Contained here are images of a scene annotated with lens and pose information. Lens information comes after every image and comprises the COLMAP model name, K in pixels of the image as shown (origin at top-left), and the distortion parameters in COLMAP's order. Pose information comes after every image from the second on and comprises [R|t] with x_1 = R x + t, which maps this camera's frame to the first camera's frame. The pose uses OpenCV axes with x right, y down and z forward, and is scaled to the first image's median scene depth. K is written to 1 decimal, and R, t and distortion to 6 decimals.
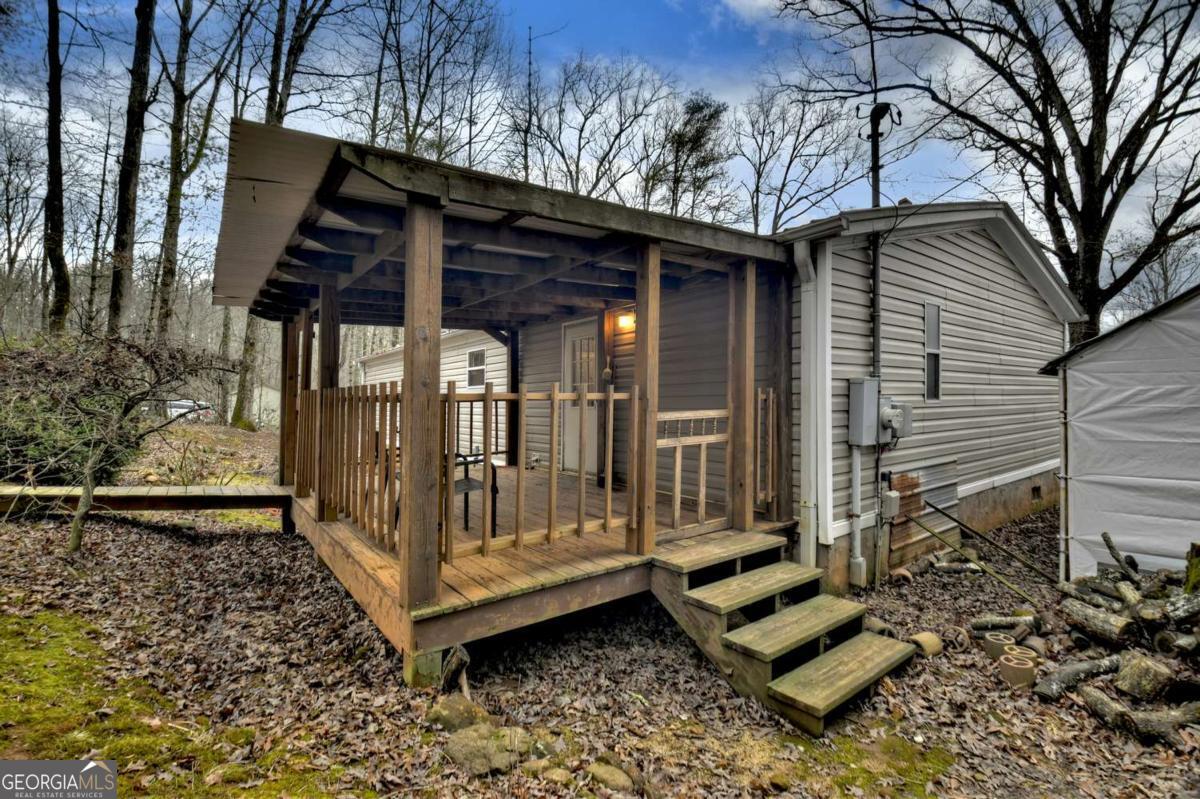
lens RADIAL K [[518.8, 0, 598.2], [0, 518.8, 374.8], [0, 0, 1]] dist [-0.010889, -0.008052]
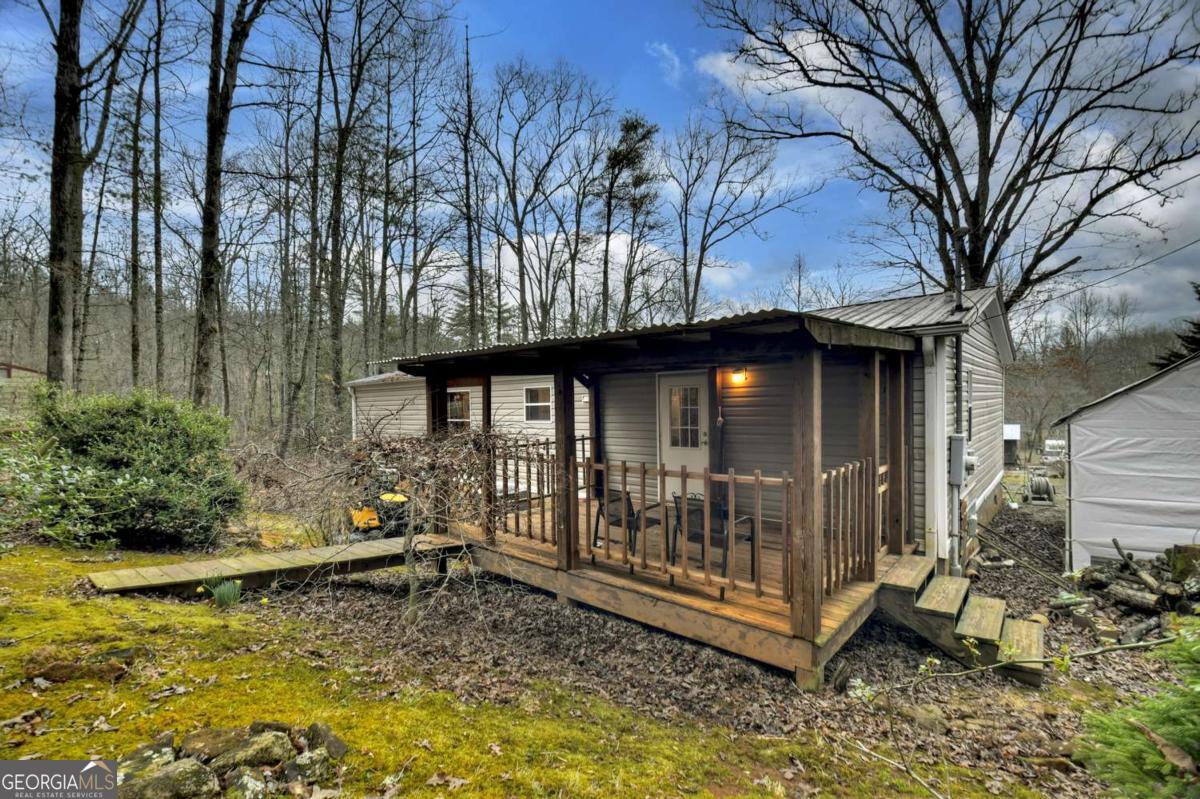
lens RADIAL K [[514.6, 0, 600.0], [0, 514.6, 399.5], [0, 0, 1]] dist [-0.001494, -0.014248]
pose [[0.978975, -0.009954, 0.203735, -0.159678], [0.000695, 0.998966, 0.045467, -0.034600], [-0.203977, -0.044369, 0.977970, -0.029525]]
